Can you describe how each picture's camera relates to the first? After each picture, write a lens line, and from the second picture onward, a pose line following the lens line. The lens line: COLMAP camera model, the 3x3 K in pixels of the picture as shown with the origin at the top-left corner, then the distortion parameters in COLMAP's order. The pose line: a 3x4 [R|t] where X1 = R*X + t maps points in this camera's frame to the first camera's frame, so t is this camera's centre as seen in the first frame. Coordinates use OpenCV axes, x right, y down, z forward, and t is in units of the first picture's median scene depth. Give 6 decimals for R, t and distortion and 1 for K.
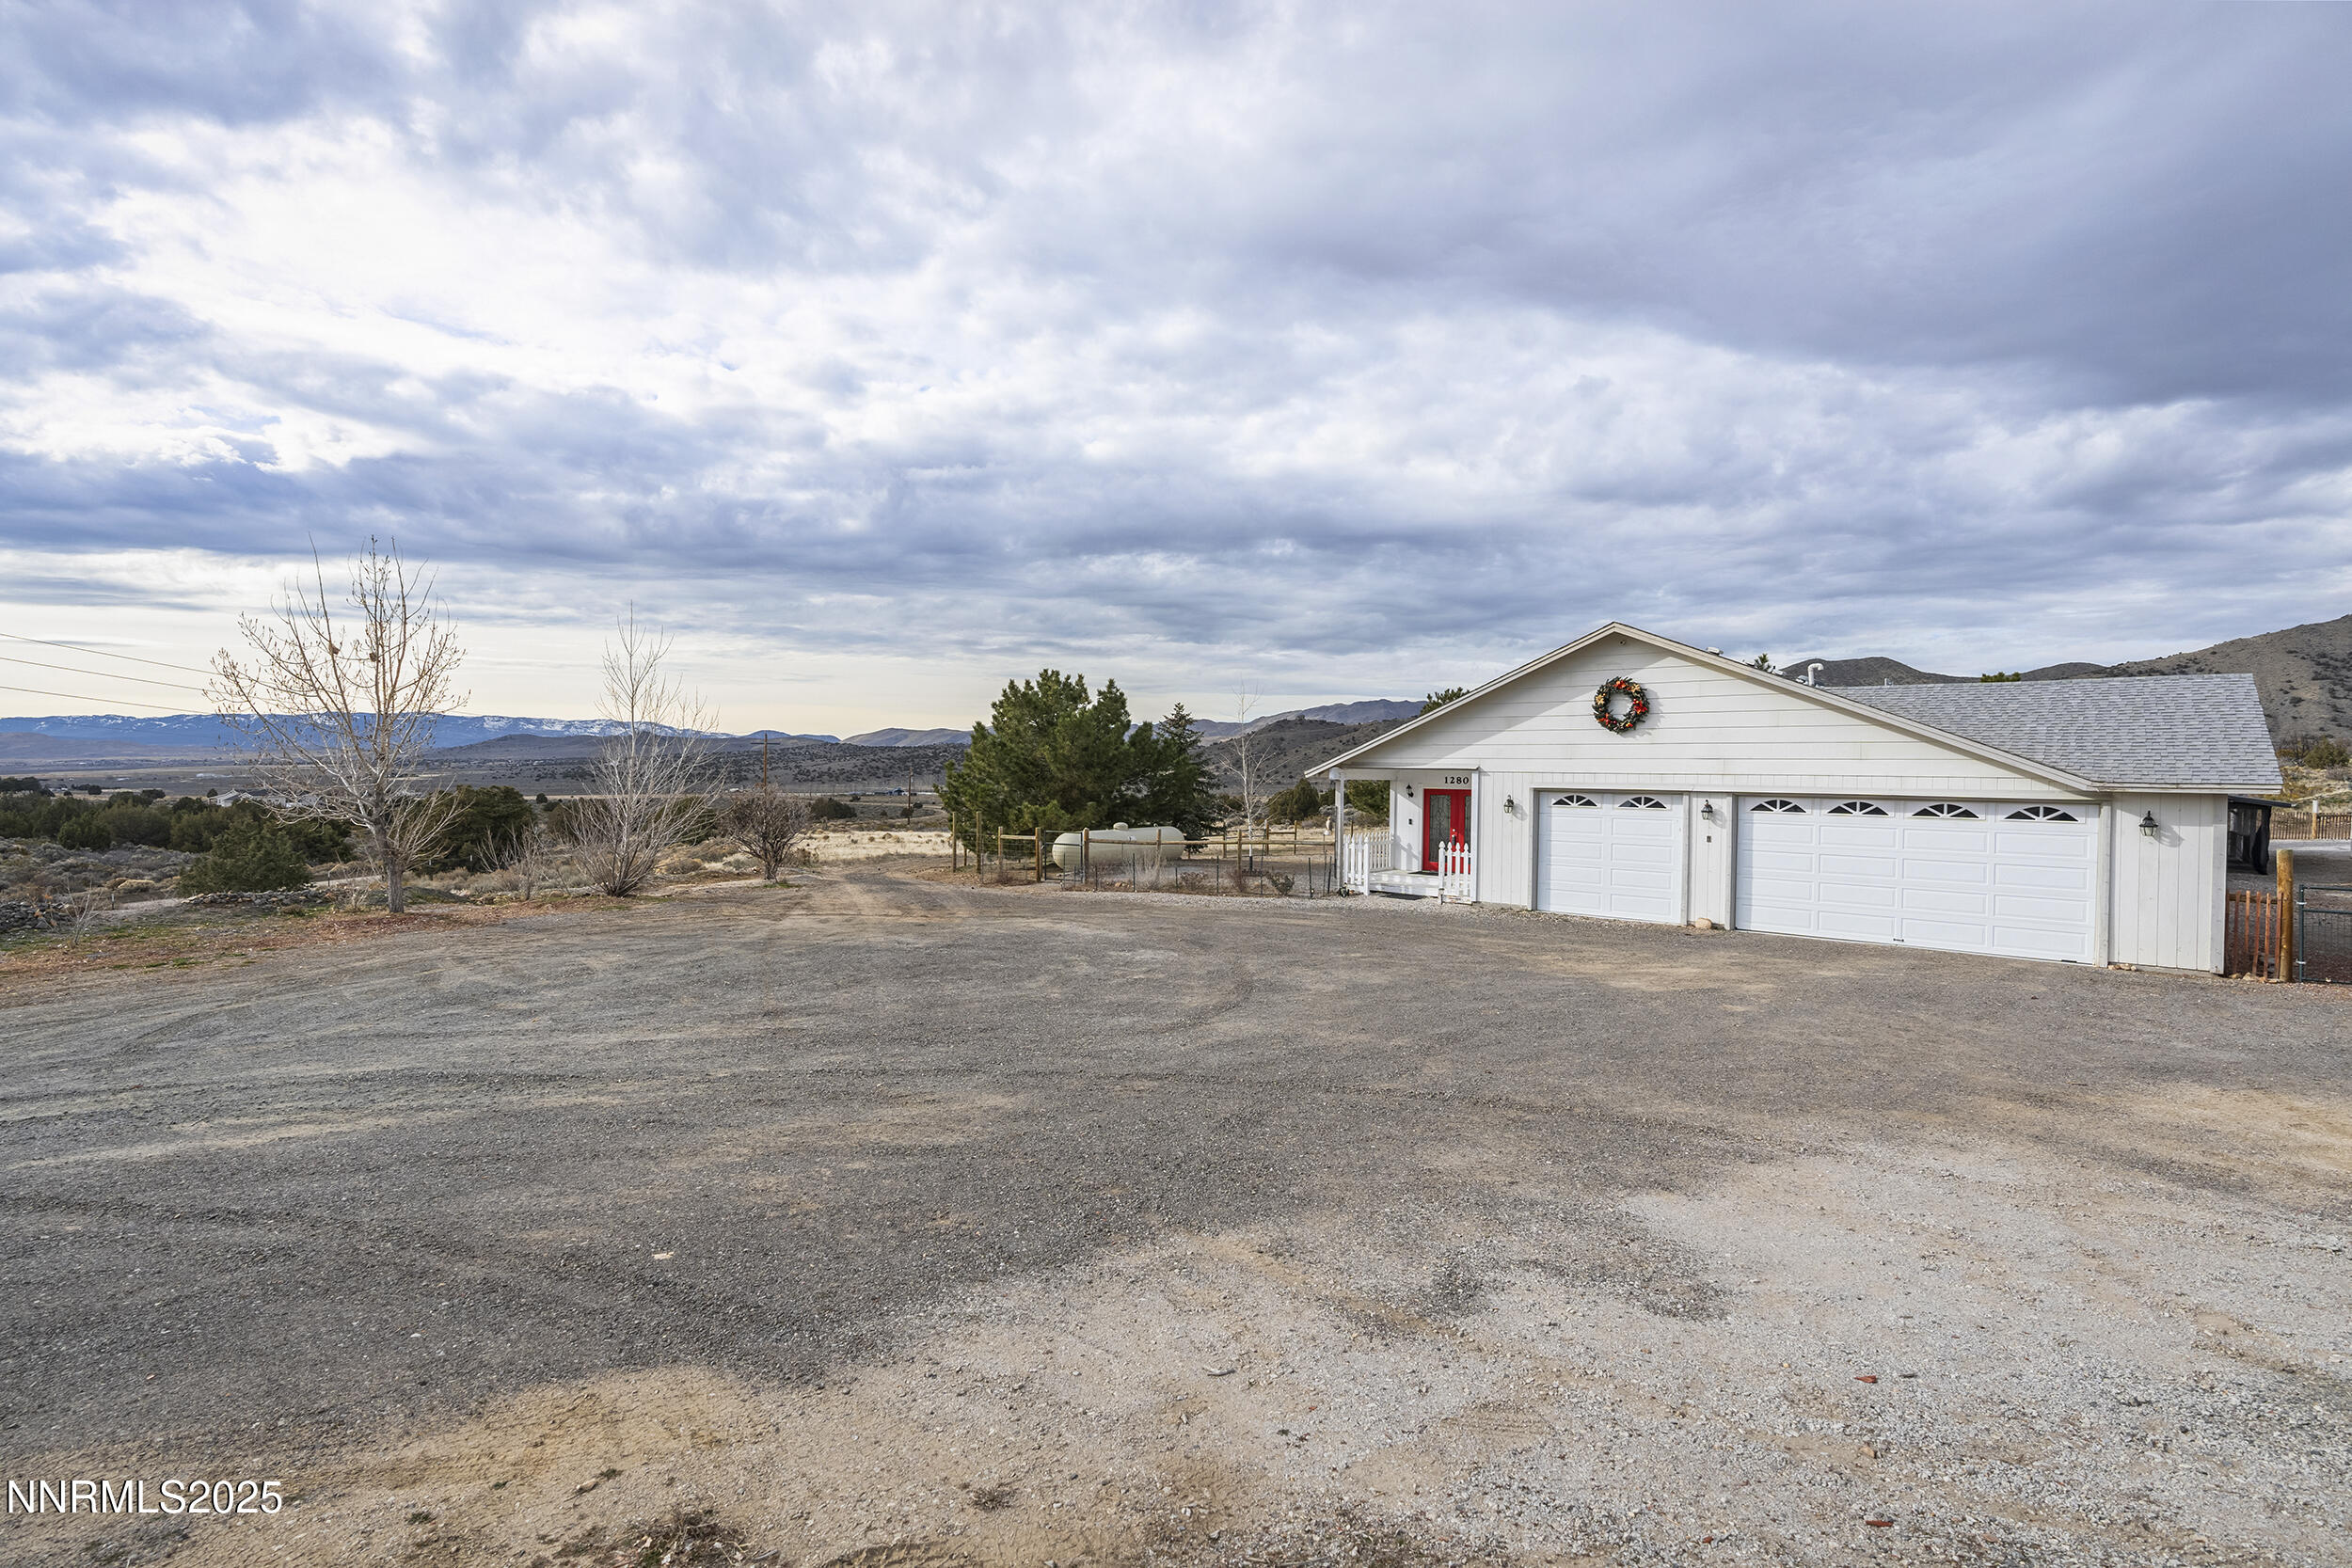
lens RADIAL K [[1061.1, 0, 1265.0], [0, 1061.1, 789.5], [0, 0, 1]] dist [-0.016736, 0.000011]
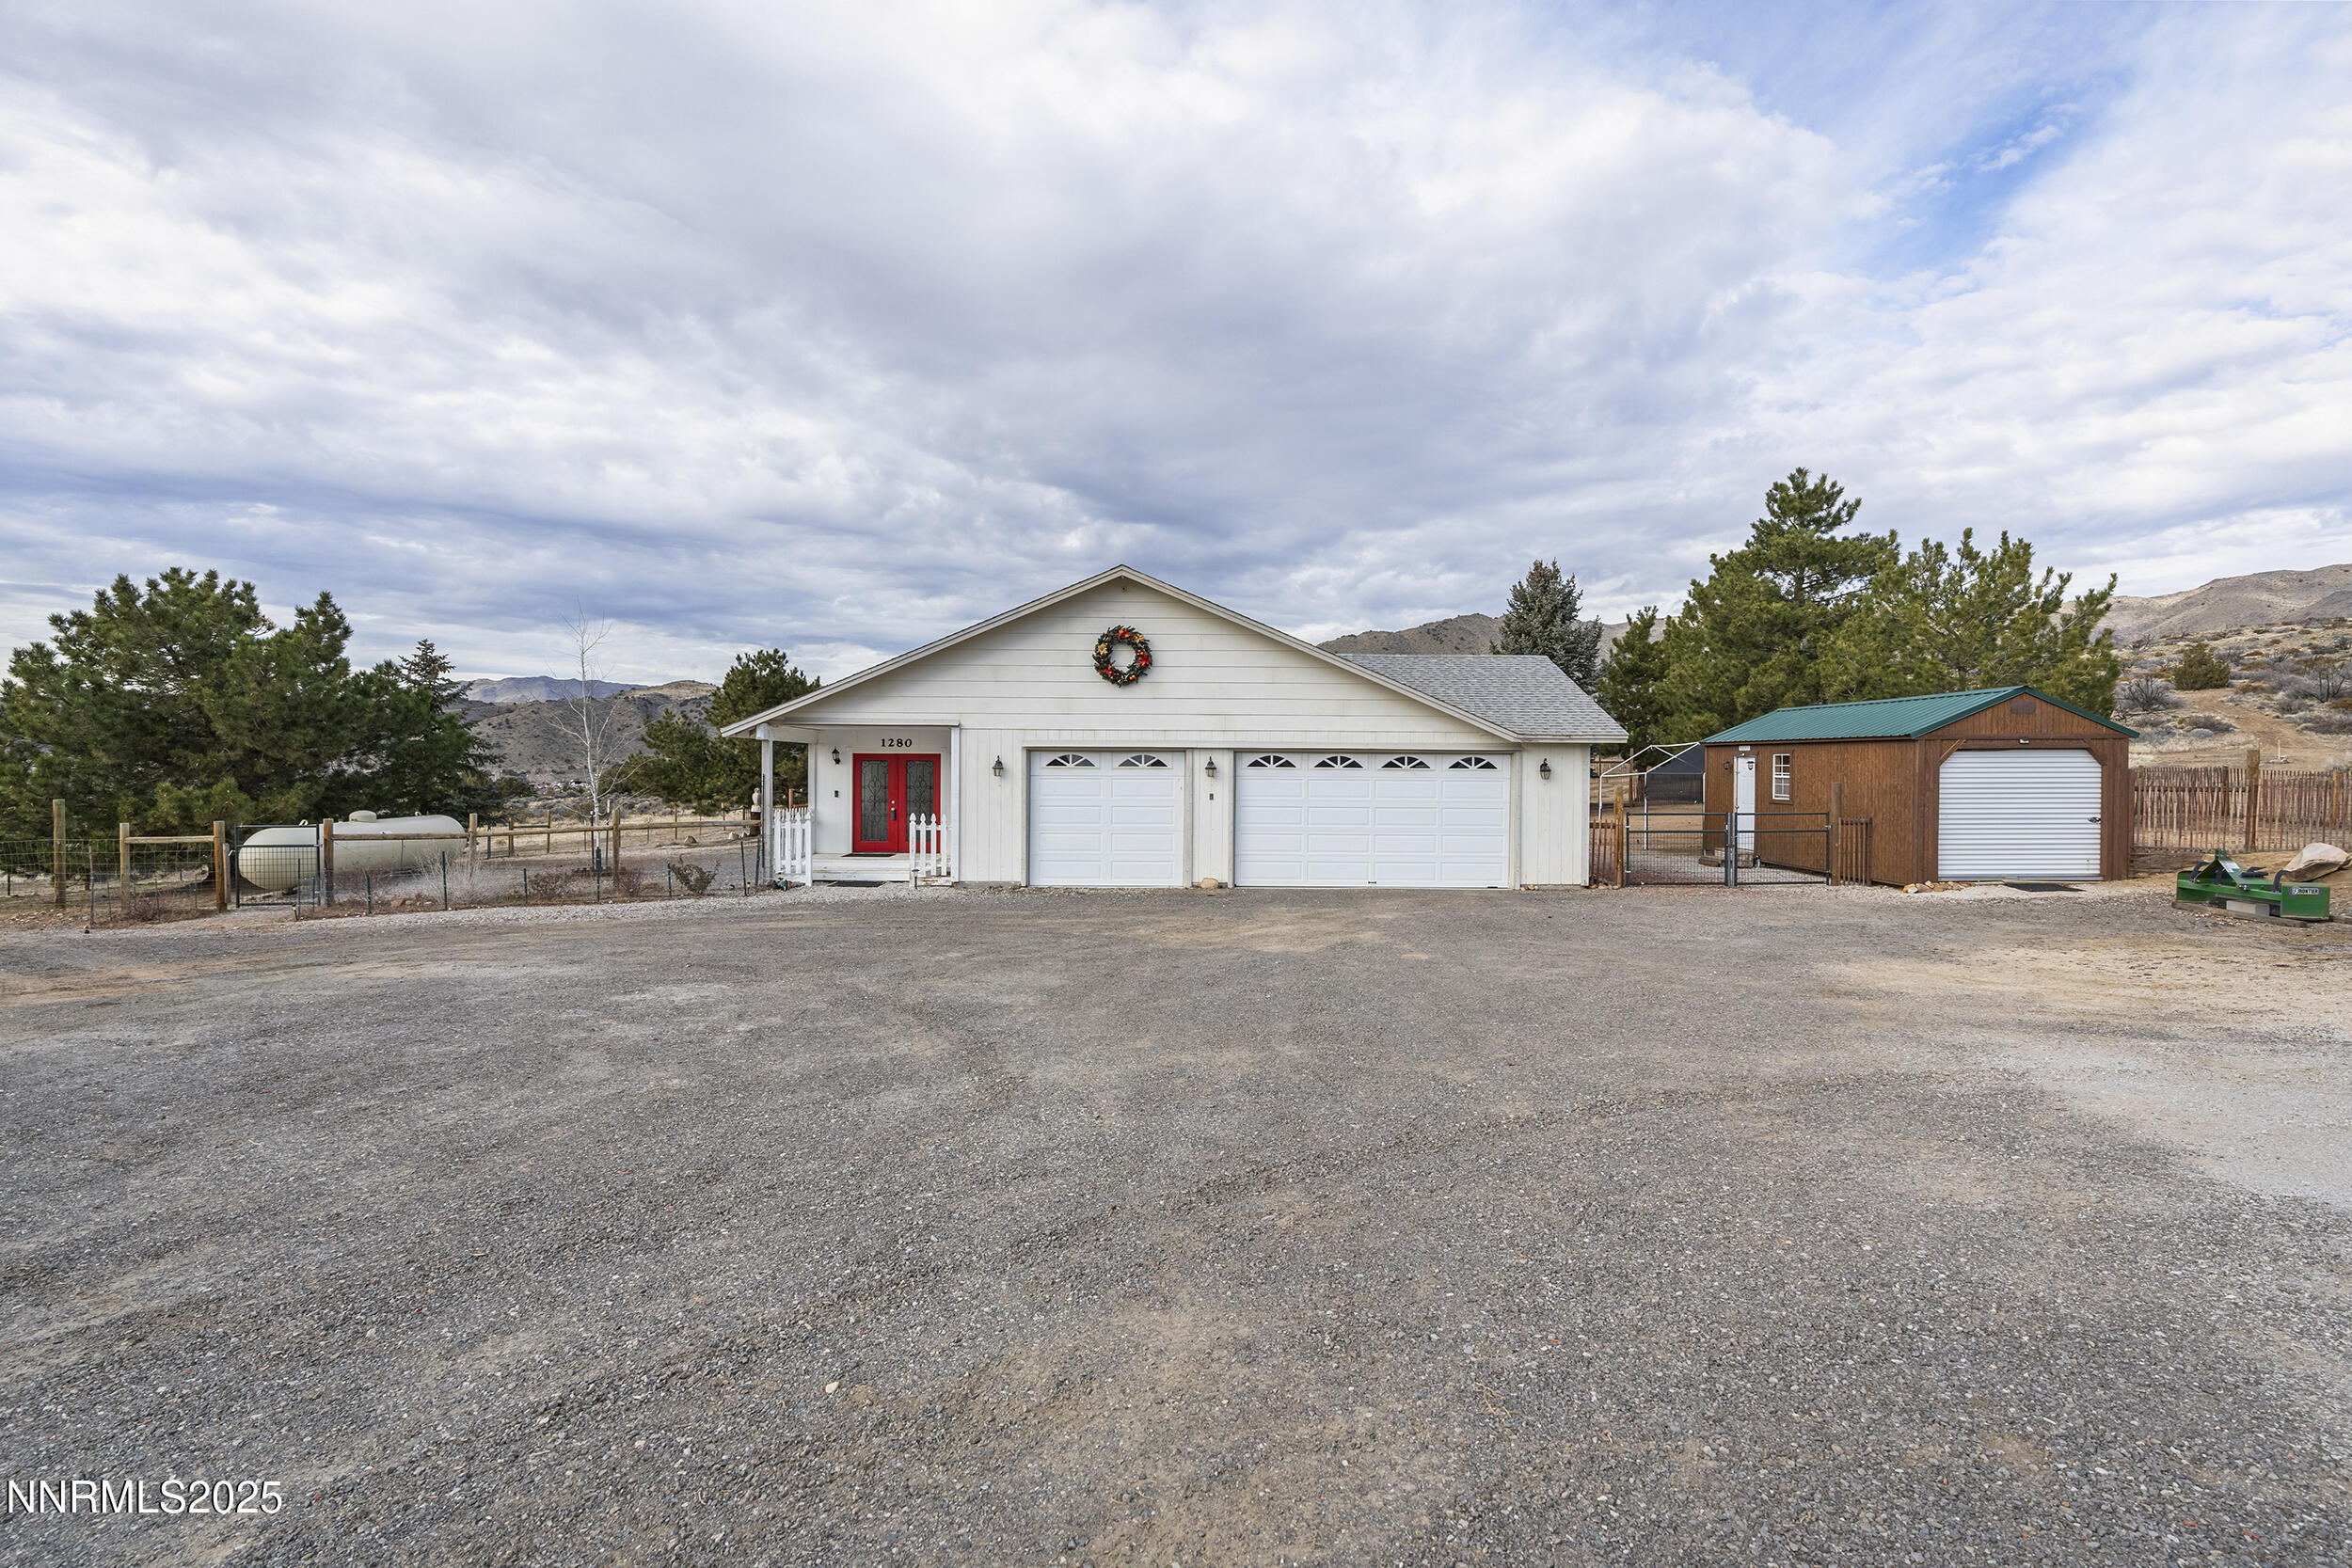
lens RADIAL K [[1050.7, 0, 1176.0], [0, 1050.7, 784.0], [0, 0, 1]] dist [-0.013386, 0.006959]
pose [[0.780532, -0.020638, 0.624775, -0.194354], [0.017594, 0.999784, 0.011045, 0.021837], [-0.624868, 0.002371, 0.780727, 0.240748]]
